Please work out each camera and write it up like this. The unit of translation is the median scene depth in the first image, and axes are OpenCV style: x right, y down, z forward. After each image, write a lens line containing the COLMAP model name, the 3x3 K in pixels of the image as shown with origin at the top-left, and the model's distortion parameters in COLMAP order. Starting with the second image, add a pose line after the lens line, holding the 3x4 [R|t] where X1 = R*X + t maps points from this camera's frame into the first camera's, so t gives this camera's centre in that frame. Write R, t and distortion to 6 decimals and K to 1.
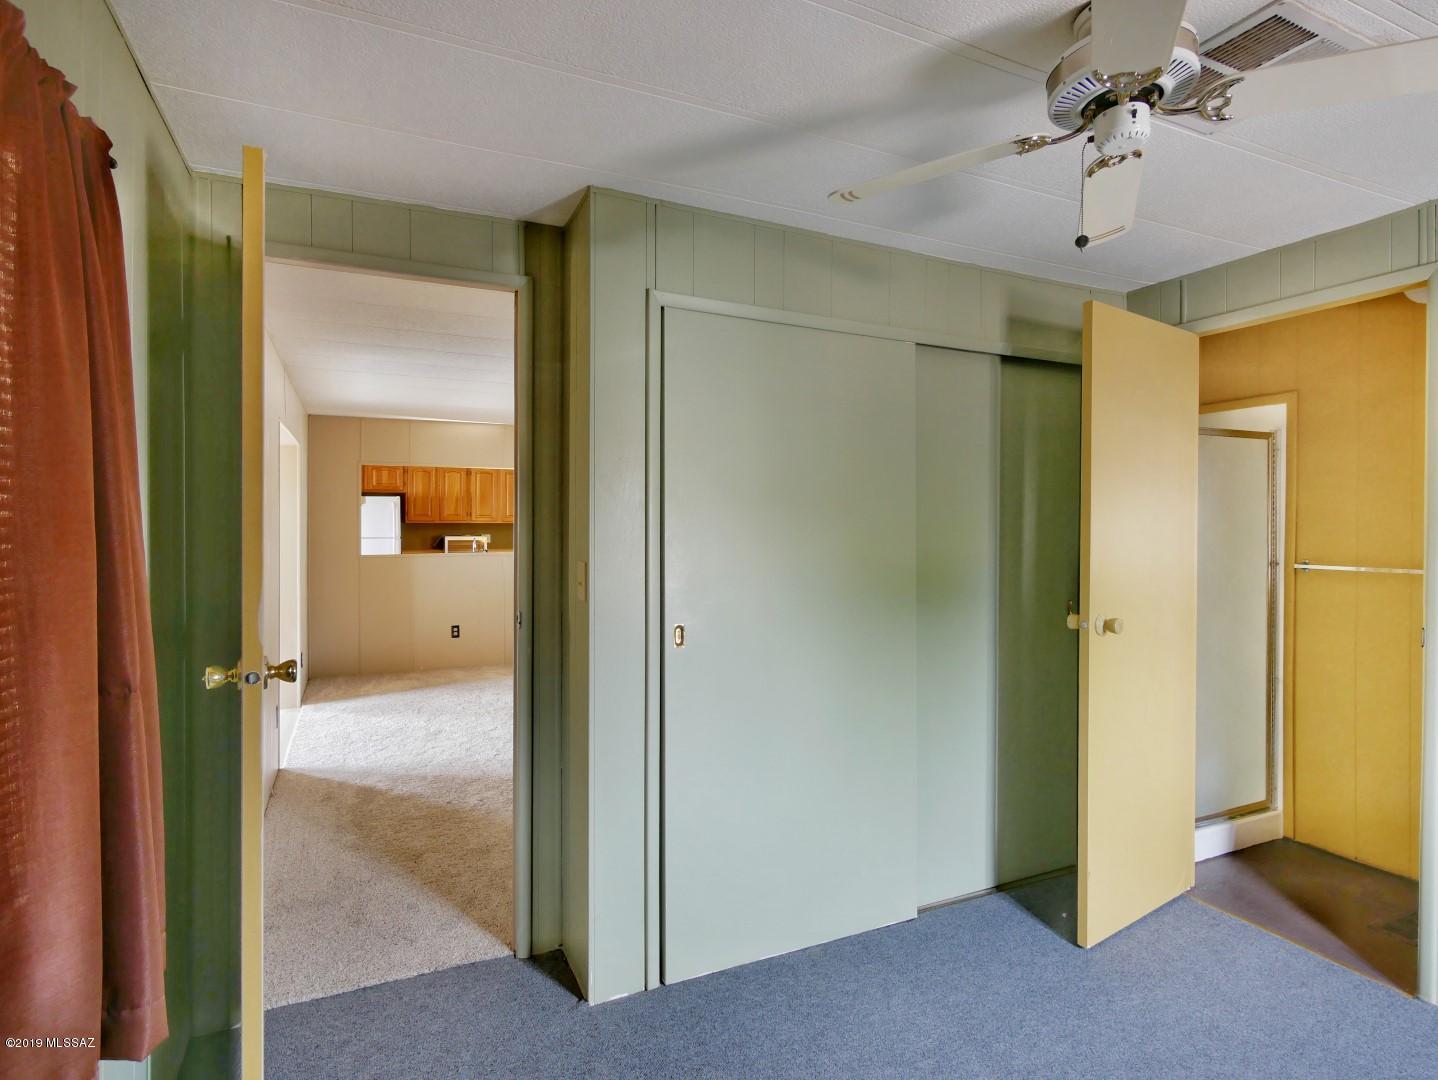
lens RADIAL K [[773.2, 0, 722.4], [0, 773.2, 530.9], [0, 0, 1]] dist [-0.002126, 0.000849]
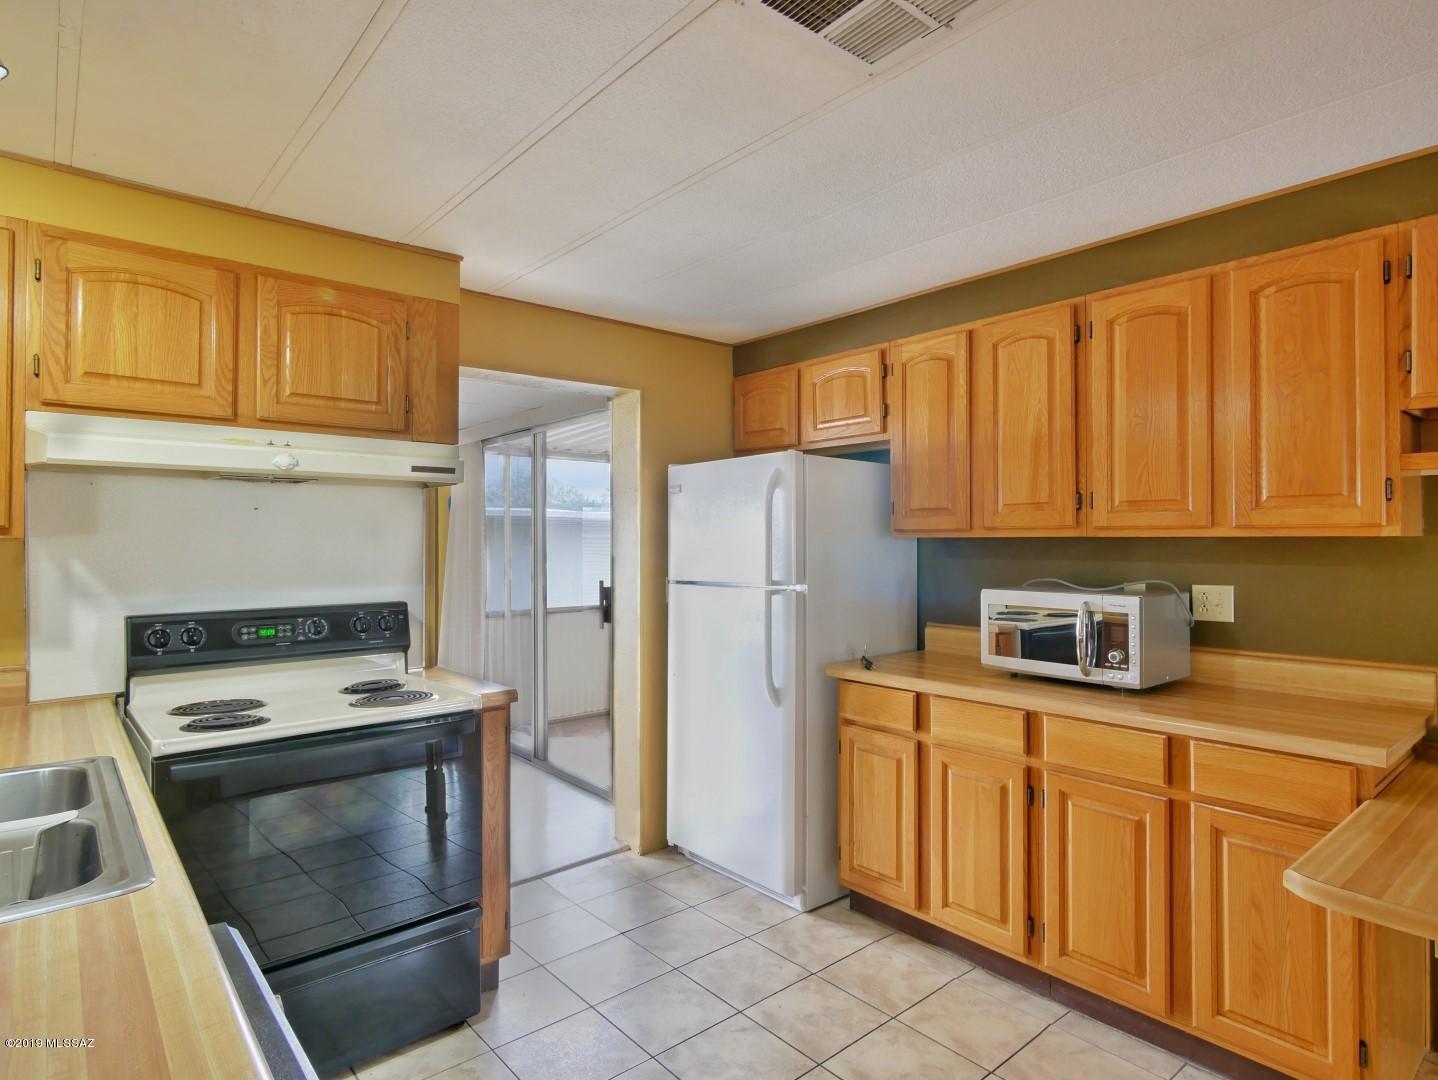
lens RADIAL K [[797.8, 0, 724.9], [0, 797.8, 531.3], [0, 0, 1]] dist [0.000940, -0.000351]
pose [[0.266812, -0.012361, -0.963669, -0.079775], [-0.003363, 0.999900, -0.013756, -0.005454], [0.963743, 0.006911, 0.266744, 0.560412]]
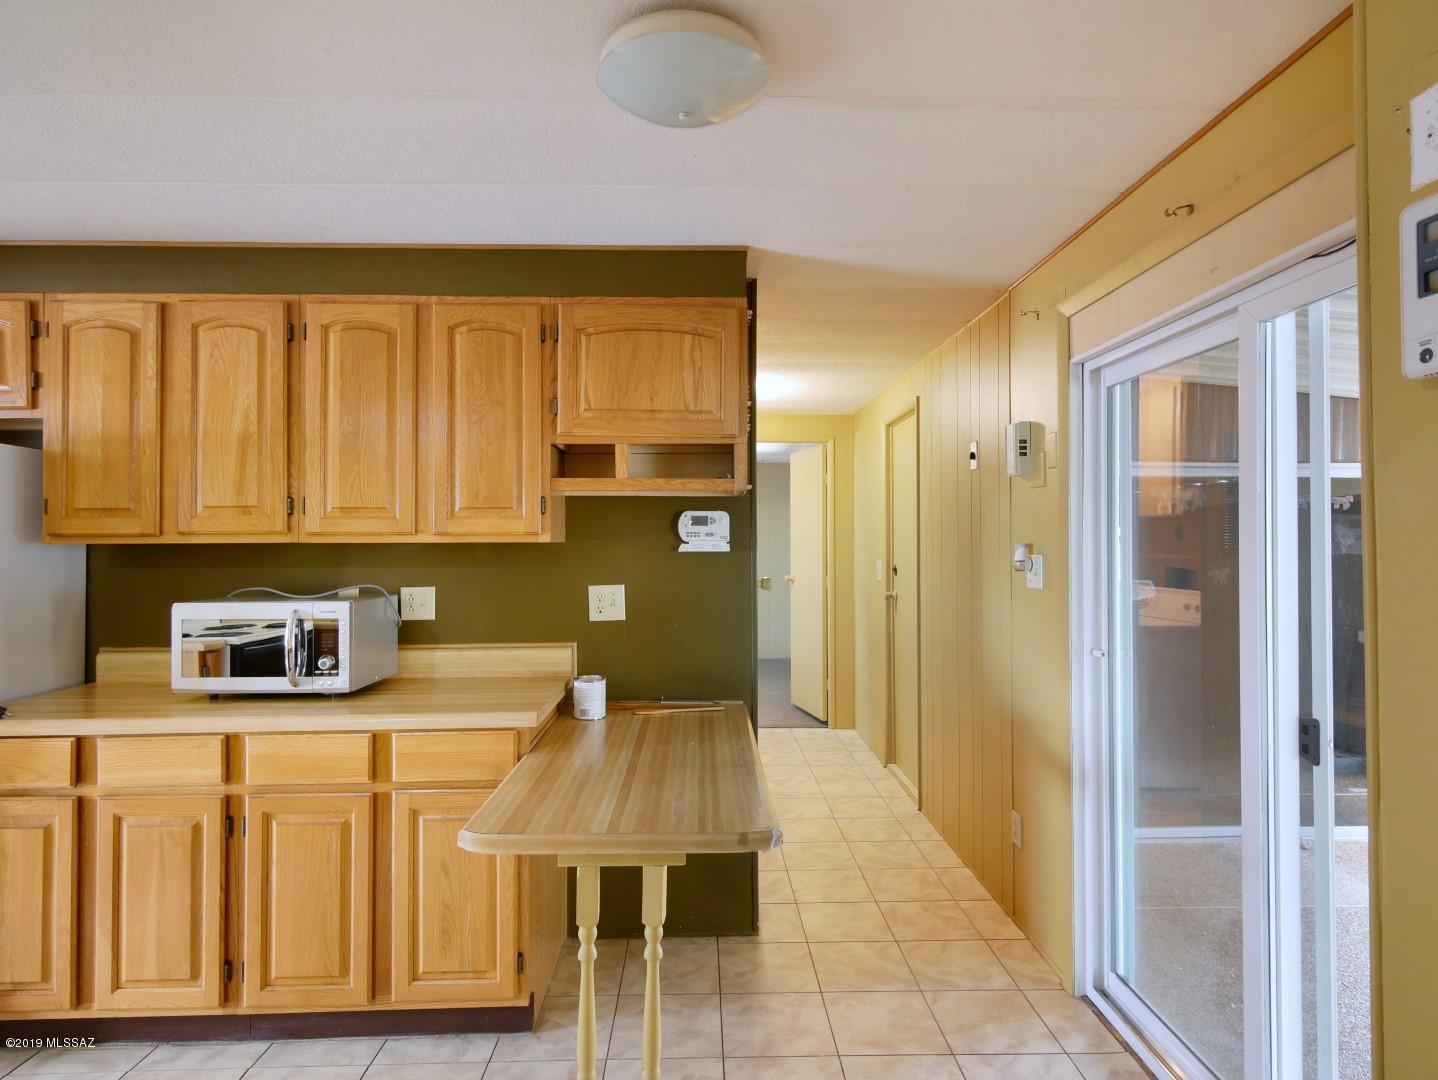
lens RADIAL K [[797.8, 0, 724.9], [0, 797.8, 531.3], [0, 0, 1]] dist [0.000940, -0.000351]
pose [[0.918516, -0.011768, -0.395208, -0.076783], [0.003717, 0.999770, -0.021131, -0.005464], [0.395366, 0.017941, 0.918348, 0.563261]]
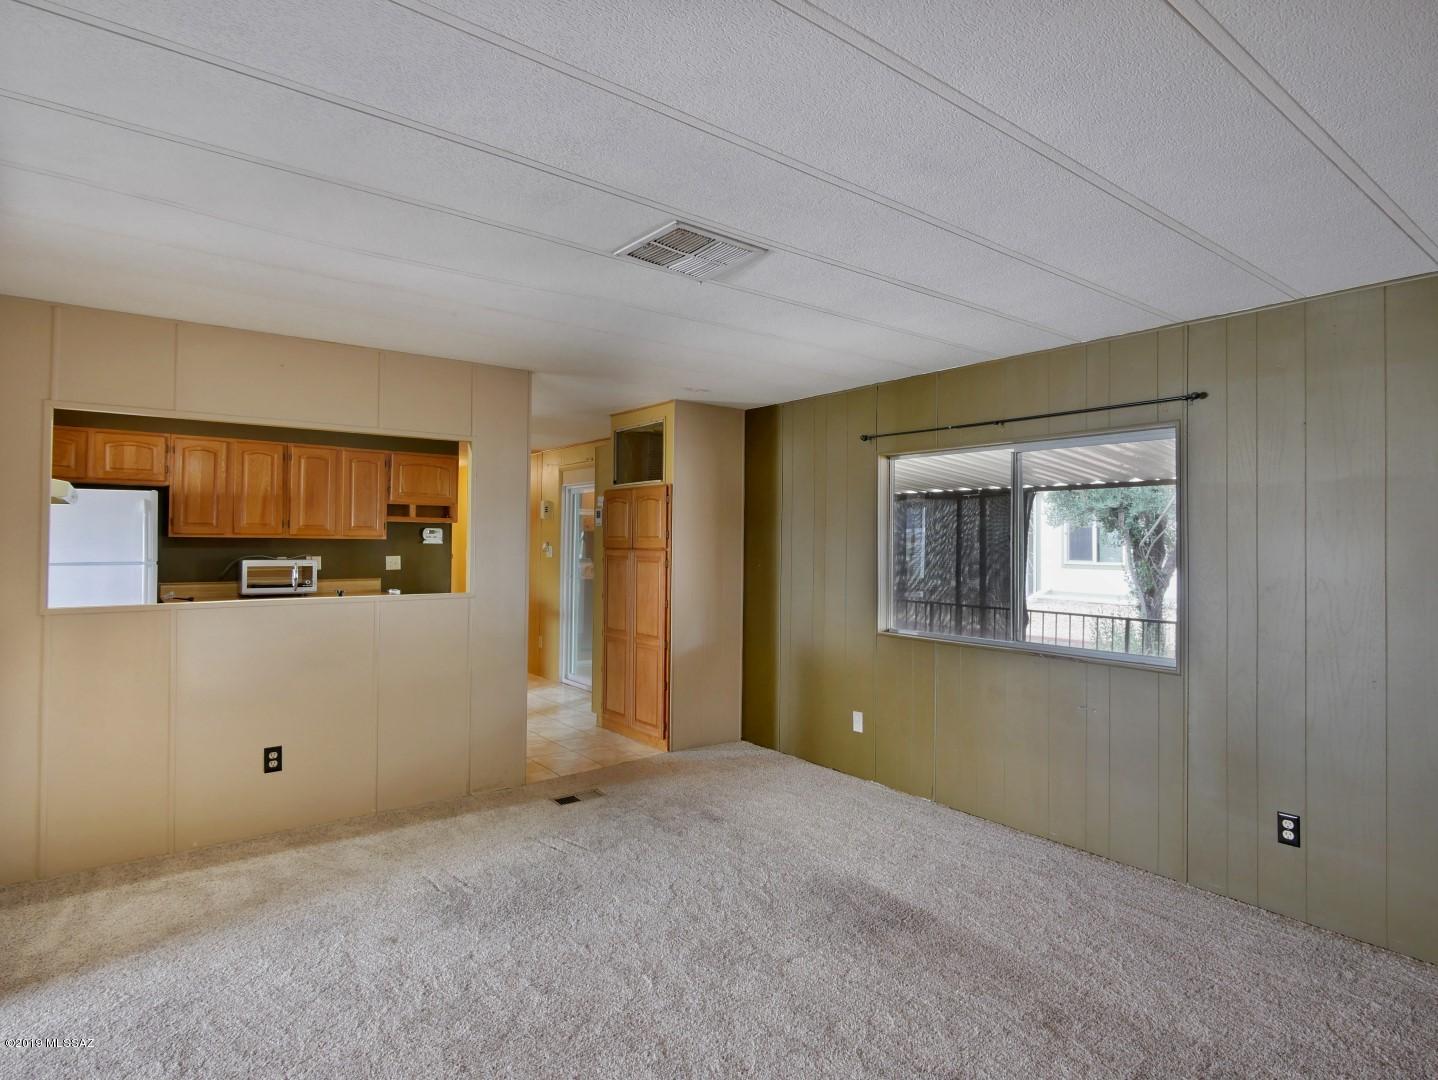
lens RADIAL K [[785.9, 0, 724.4], [0, 785.9, 533.4], [0, 0, 1]] dist [0.000470, 0.001136]
pose [[0.976005, 0.009643, 0.217535, -0.084154], [-0.005962, 0.999828, -0.017573, -0.003382], [-0.217667, 0.015854, 0.975894, 0.214385]]
